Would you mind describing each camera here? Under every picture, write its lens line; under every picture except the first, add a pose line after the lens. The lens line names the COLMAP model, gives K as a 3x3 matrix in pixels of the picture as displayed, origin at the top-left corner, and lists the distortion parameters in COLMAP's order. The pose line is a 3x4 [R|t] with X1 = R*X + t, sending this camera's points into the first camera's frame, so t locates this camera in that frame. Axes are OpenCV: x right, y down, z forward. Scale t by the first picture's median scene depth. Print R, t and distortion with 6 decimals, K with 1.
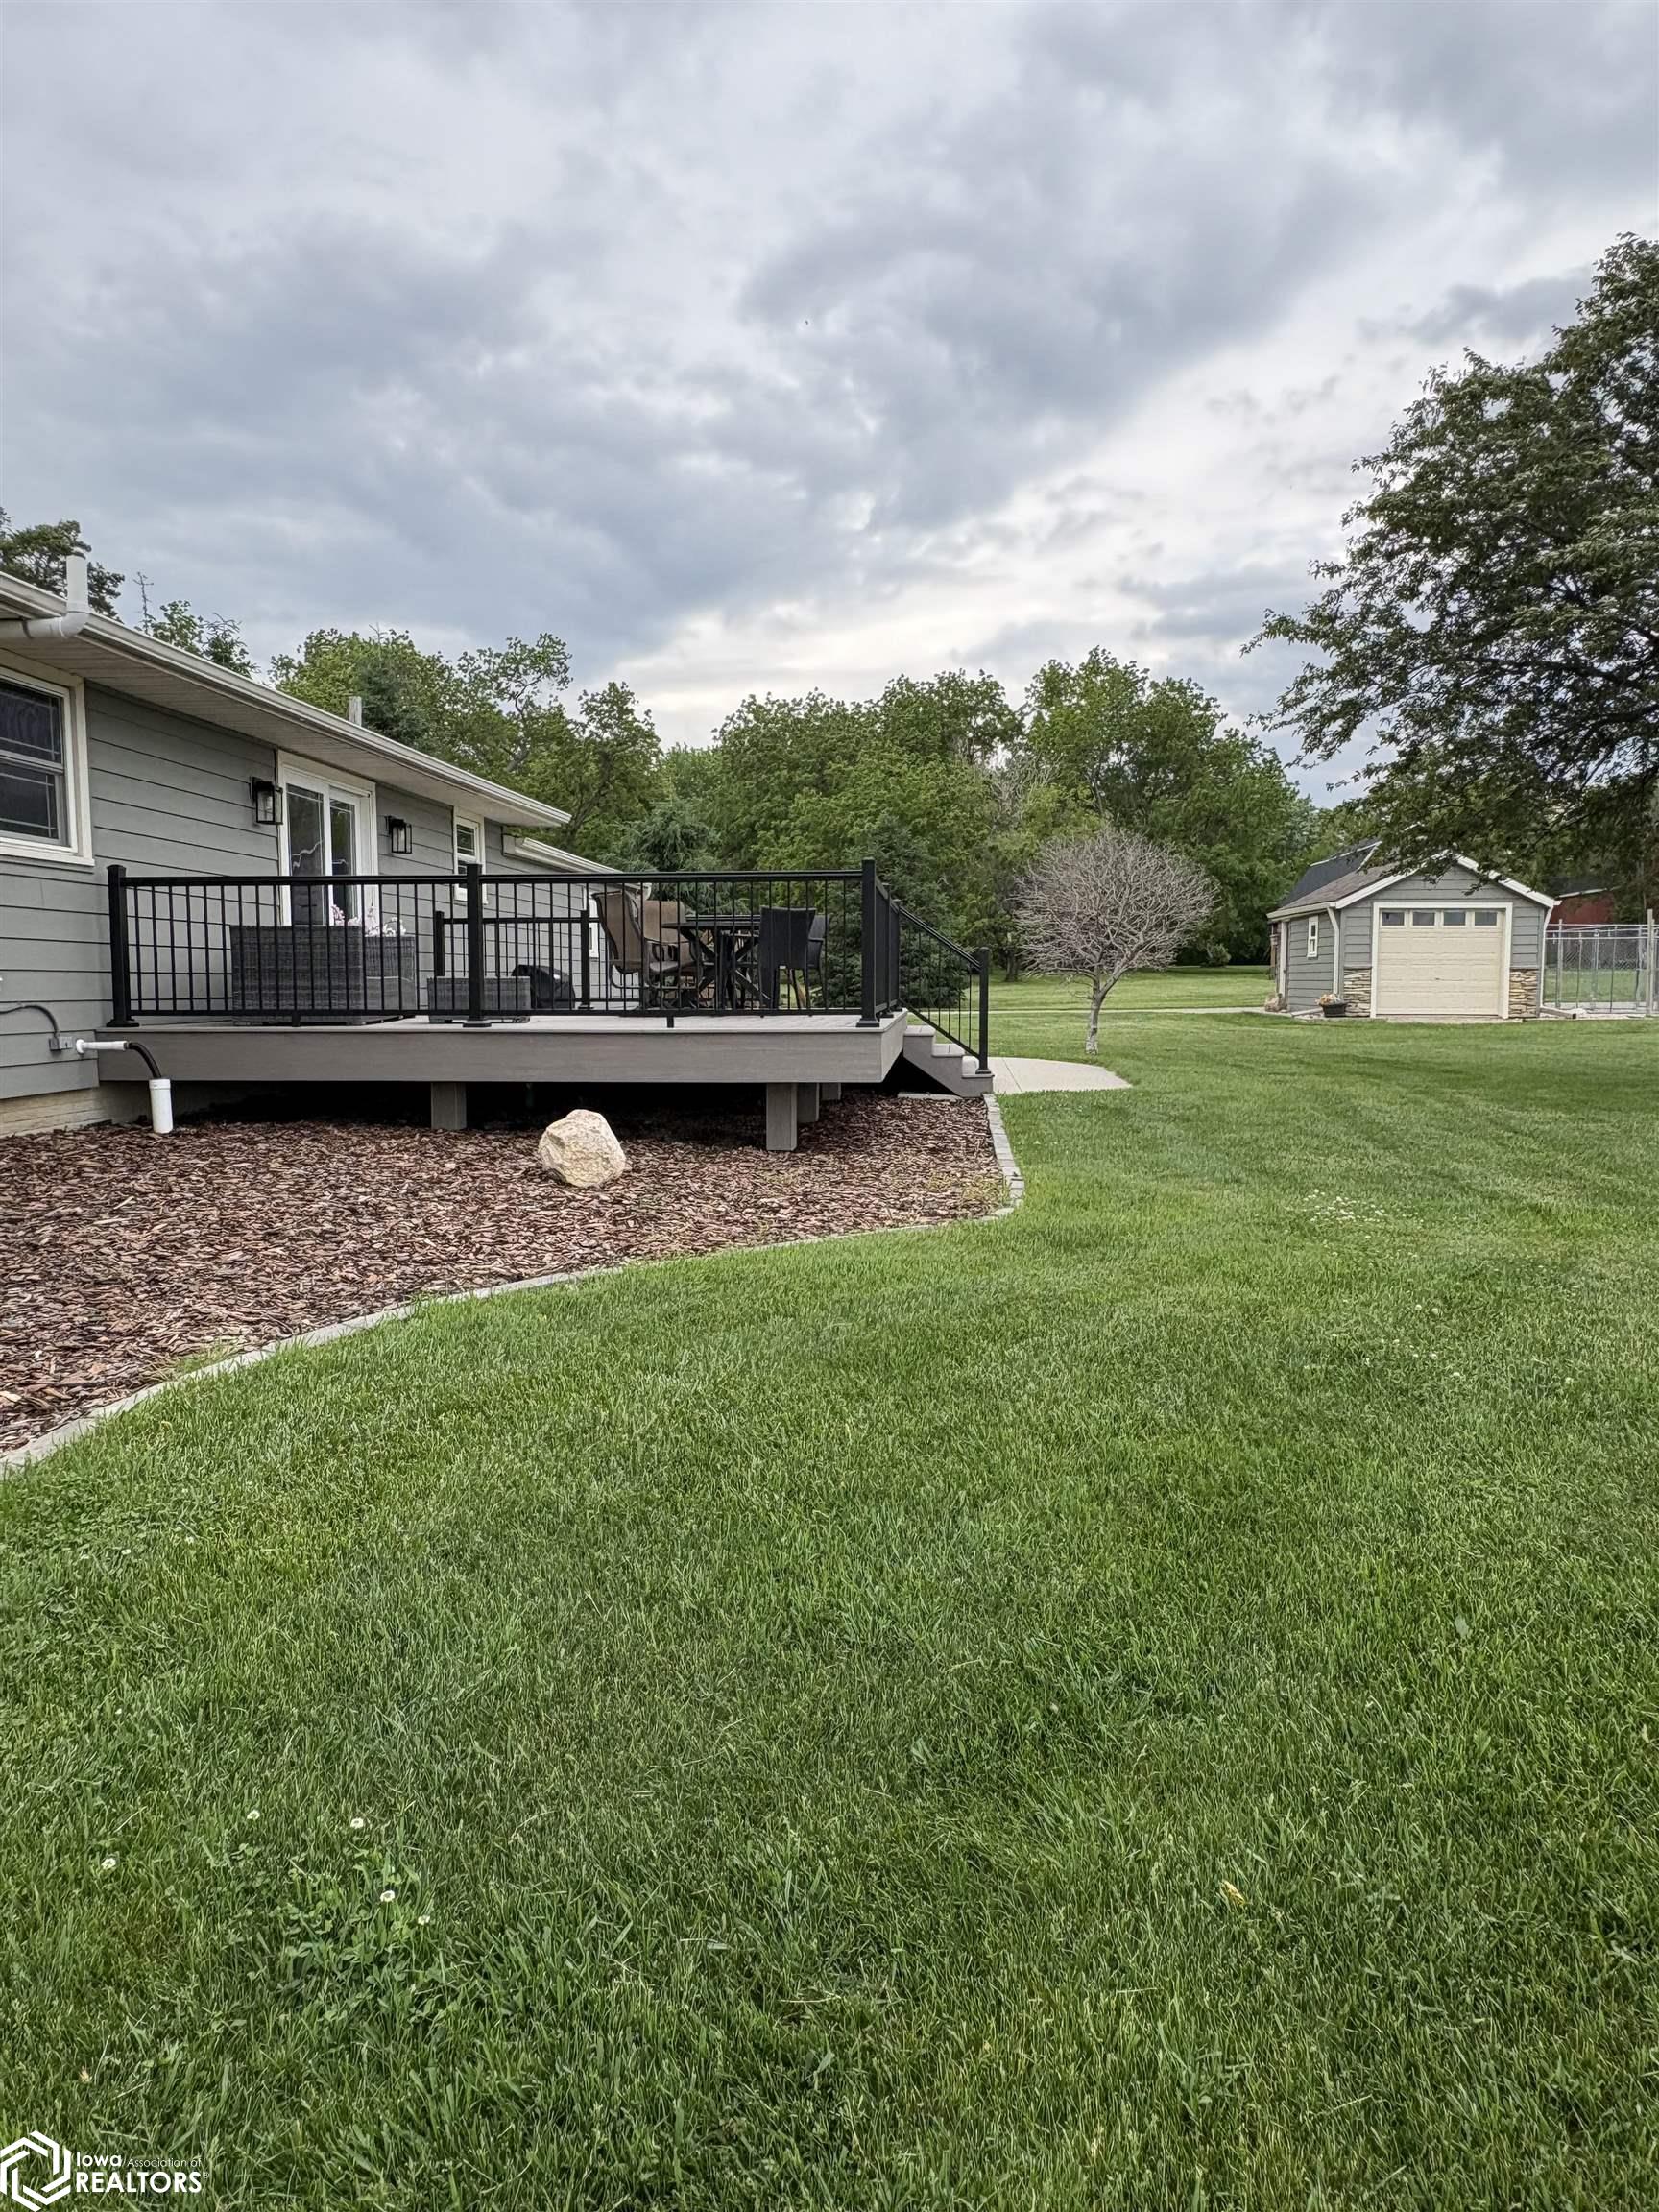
lens RADIAL K [[1479.9, 0, 825.9], [0, 1479.9, 1110.5], [0, 0, 1]] dist [0.005811, 0.000644]
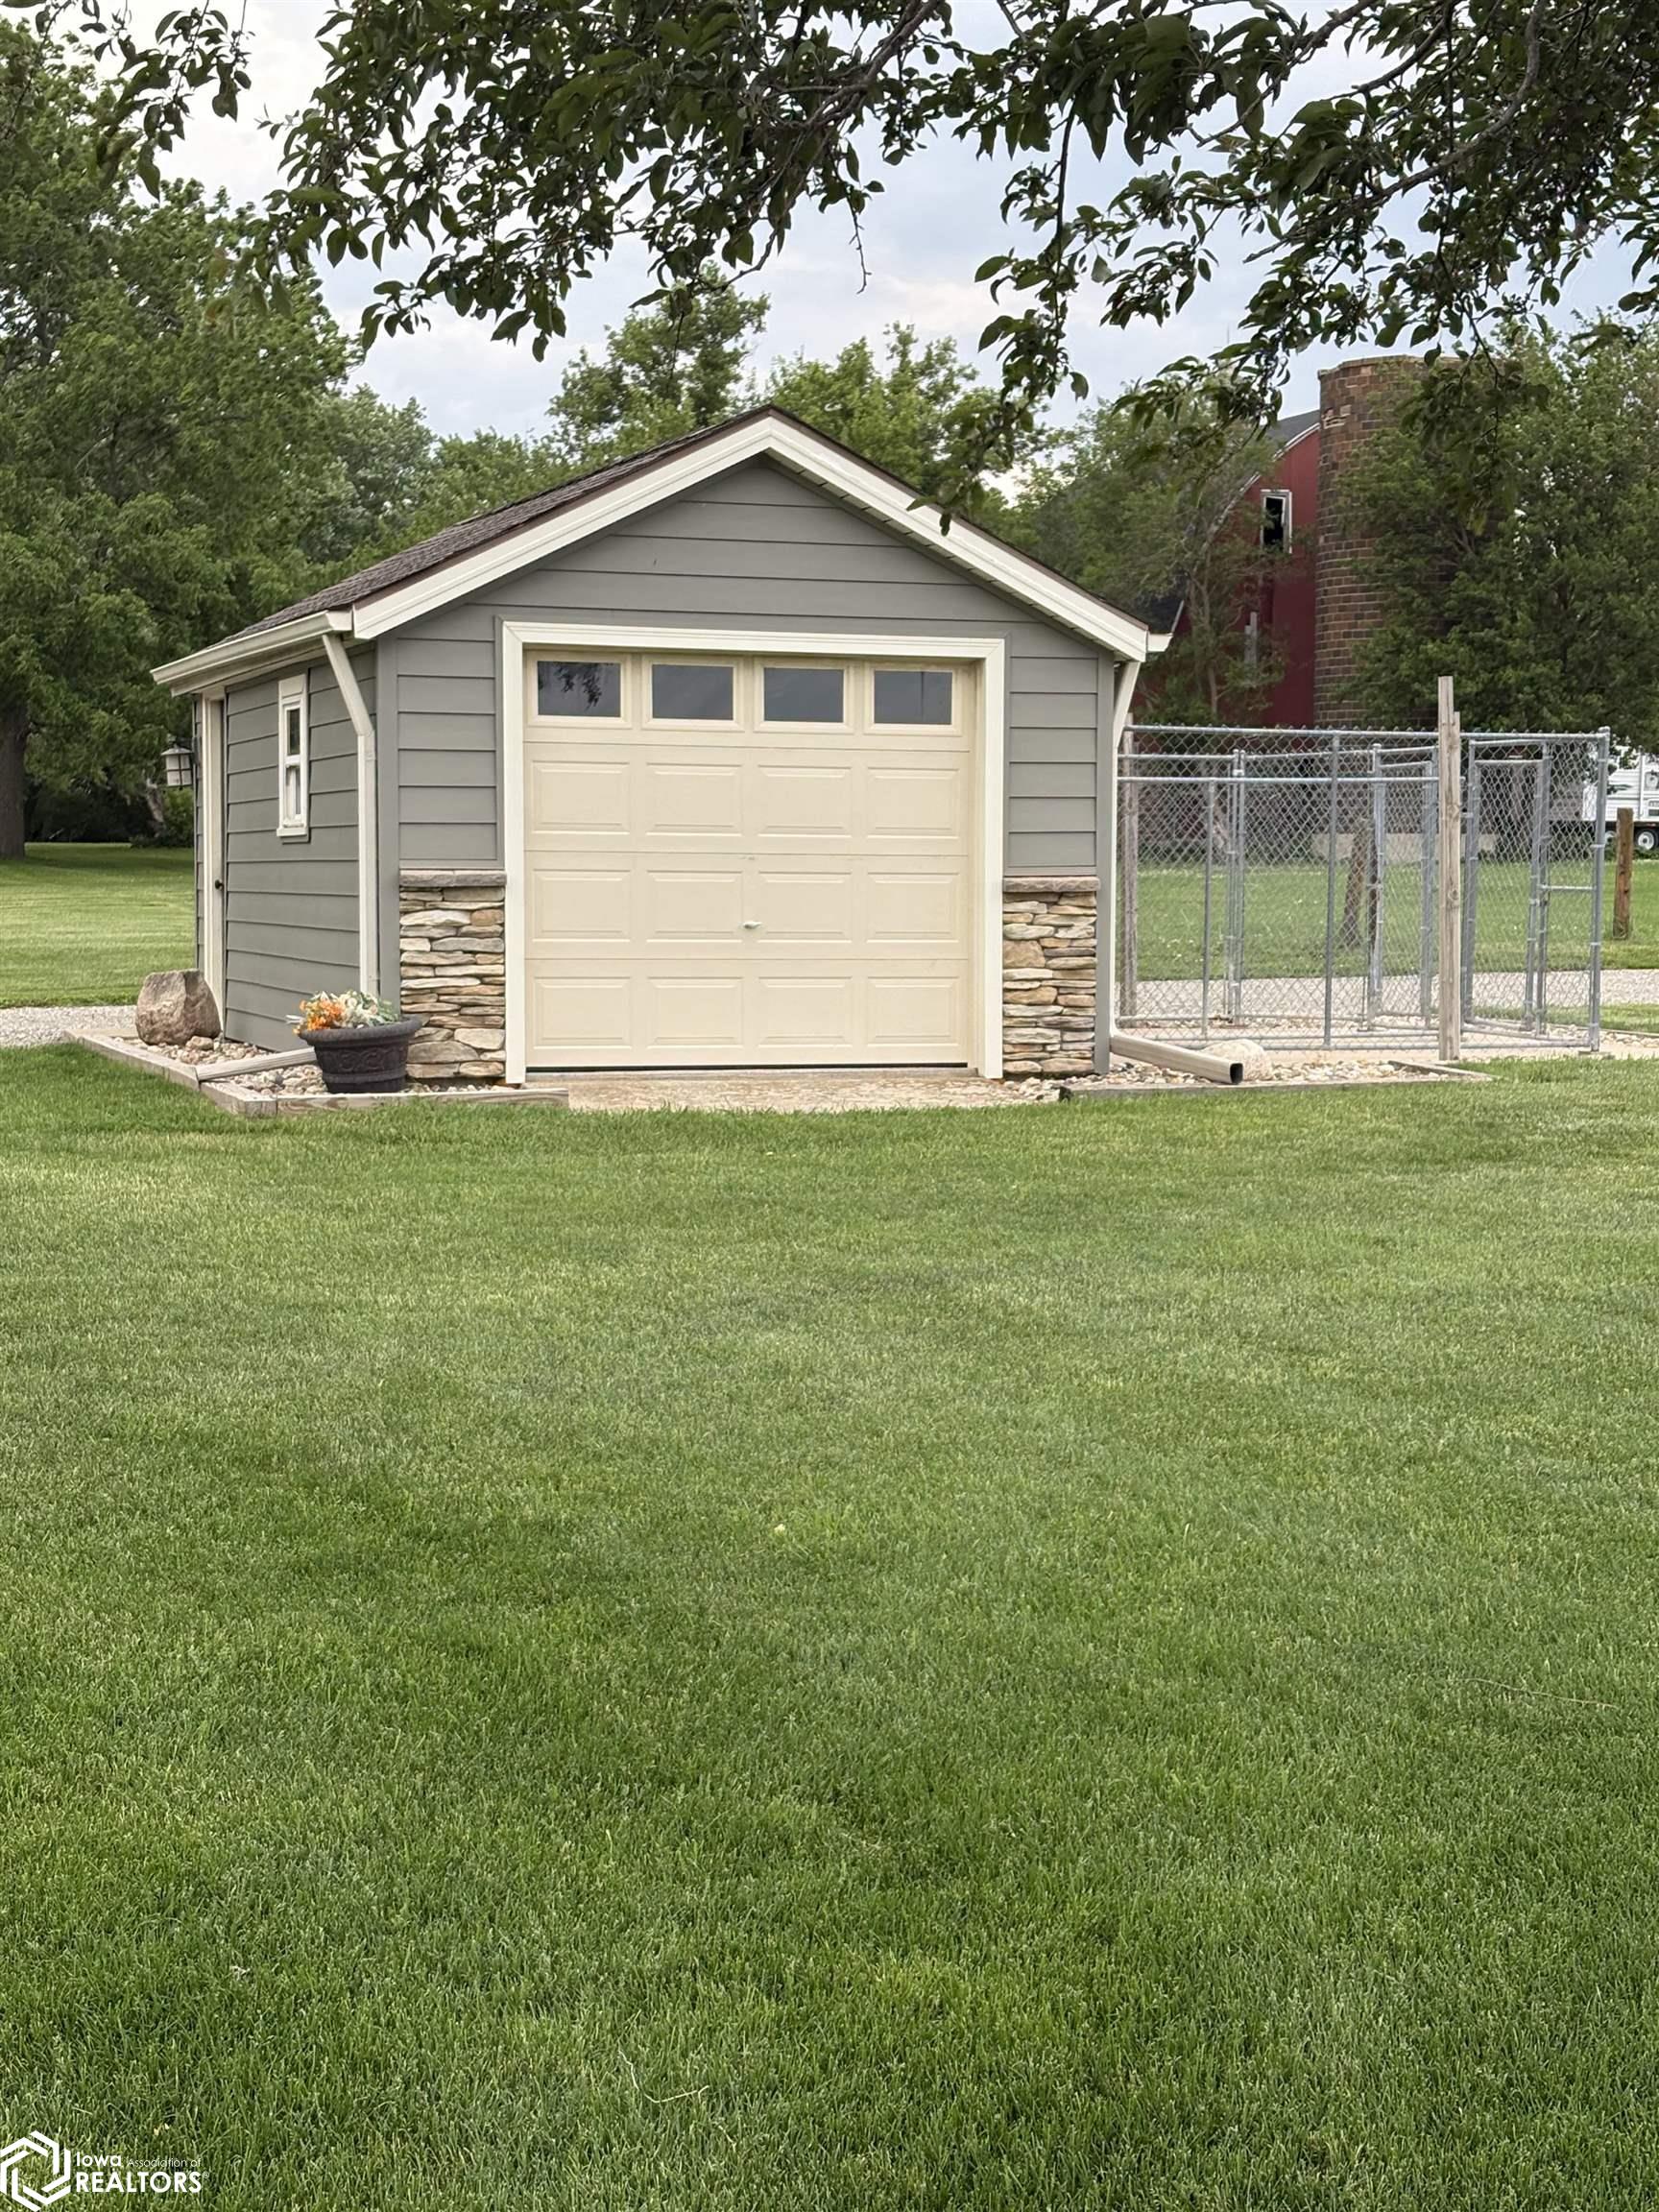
lens RADIAL K [[3602.4, 0, 830.3], [0, 3602.4, 1106.3], [0, 0, 1]] dist [0.003809, 0.000000]
pose [[0.915061, -0.021926, 0.402719, 0.175232], [0.031260, 0.999373, -0.016620, -0.047567], [-0.402102, 0.027797, 0.915173, 0.427975]]
